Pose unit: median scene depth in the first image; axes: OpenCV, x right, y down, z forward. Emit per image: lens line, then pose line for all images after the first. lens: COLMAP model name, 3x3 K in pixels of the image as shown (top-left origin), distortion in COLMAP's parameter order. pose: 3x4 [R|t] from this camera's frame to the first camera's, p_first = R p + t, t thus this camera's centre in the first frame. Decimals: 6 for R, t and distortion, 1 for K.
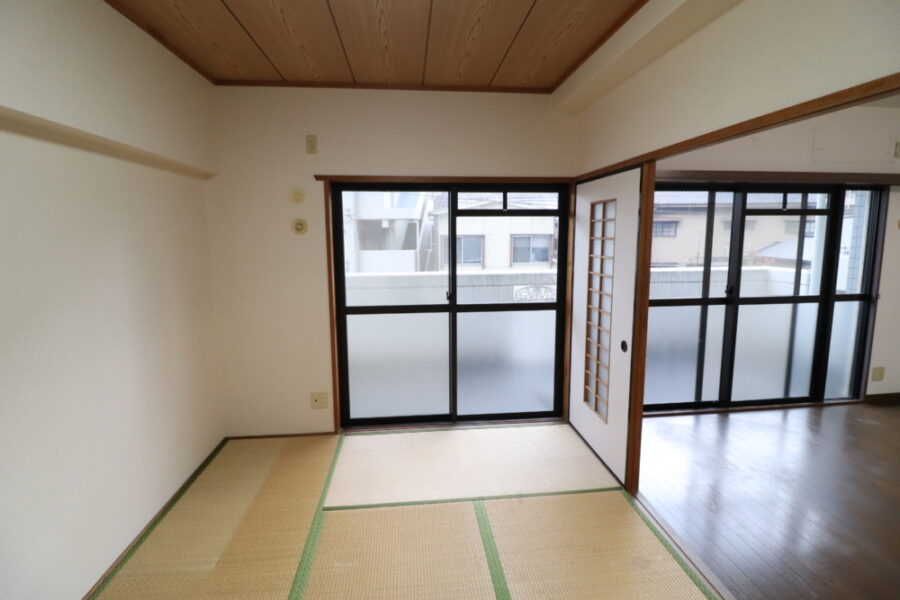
lens RADIAL K [[422.3, 0, 447.6], [0, 422.3, 284.5], [0, 0, 1]] dist [-0.001229, -0.001510]
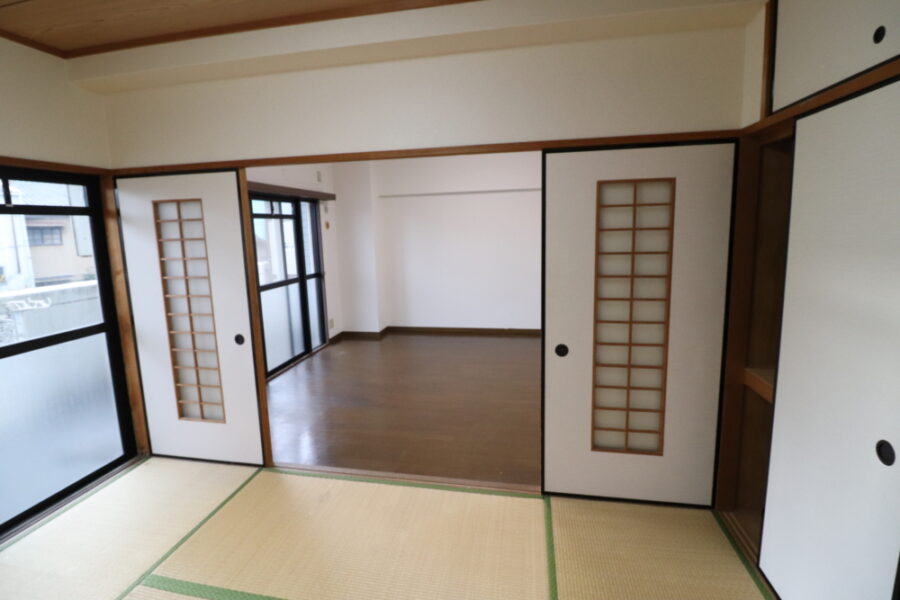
lens RADIAL K [[422.3, 0, 447.6], [0, 422.3, 284.5], [0, 0, 1]] dist [-0.001229, -0.001510]
pose [[0.287932, -0.133045, 0.948364, -0.318488], [0.146068, 0.984816, 0.093811, -0.009644], [-0.946446, 0.111515, 0.302993, 0.131454]]
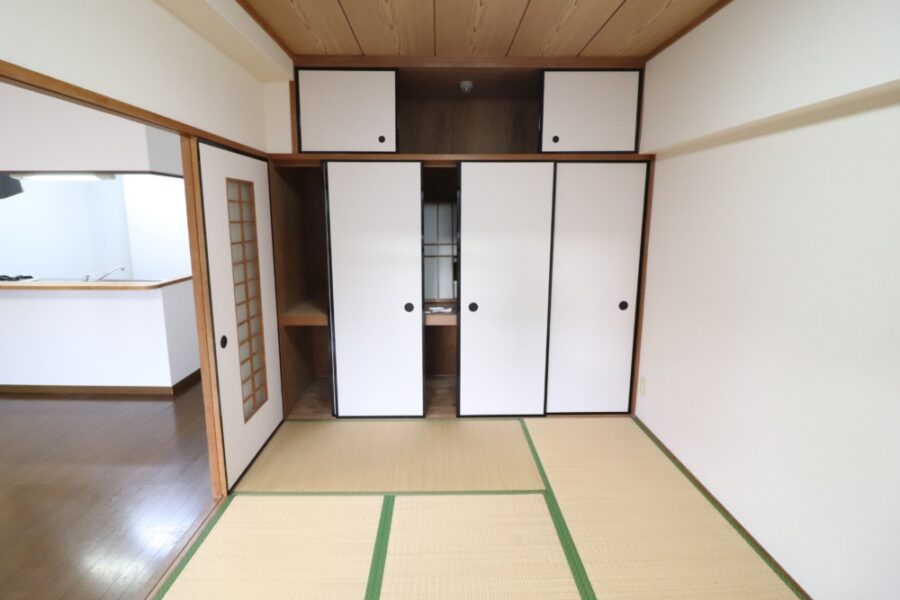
lens RADIAL K [[440.6, 0, 445.8], [0, 440.6, 283.7], [0, 0, 1]] dist [-0.002872, -0.000579]
pose [[-0.996065, -0.008550, 0.088214, -0.054218], [0.016835, 0.958960, 0.283042, -0.102707], [-0.087013, 0.283413, -0.955042, 0.806670]]
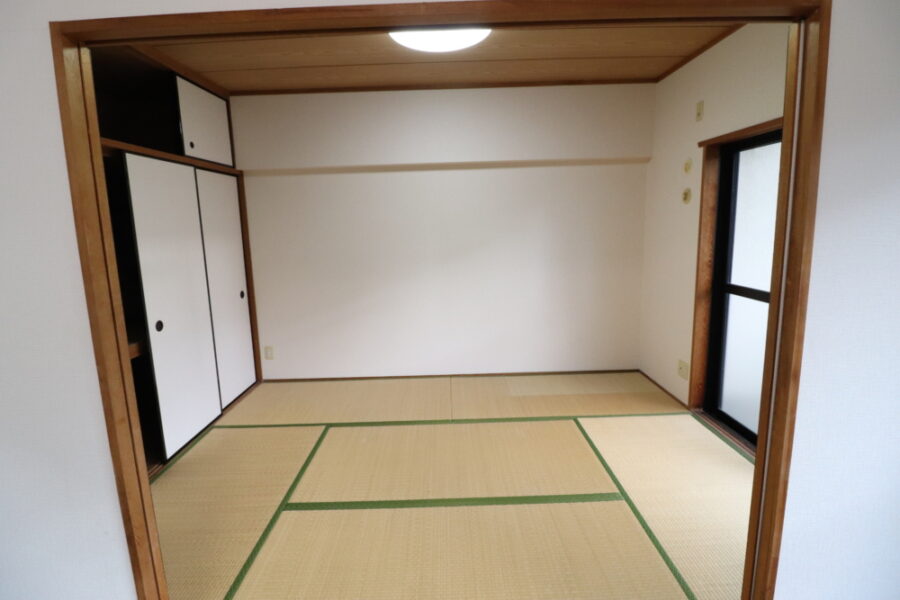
lens RADIAL K [[422.3, 0, 447.6], [0, 422.3, 284.5], [0, 0, 1]] dist [-0.001229, -0.001510]
pose [[-0.097645, 0.155407, -0.983013, 0.683634], [-0.095828, 0.981675, 0.164714, -0.035964], [0.990597, 0.110283, -0.080964, 0.482043]]
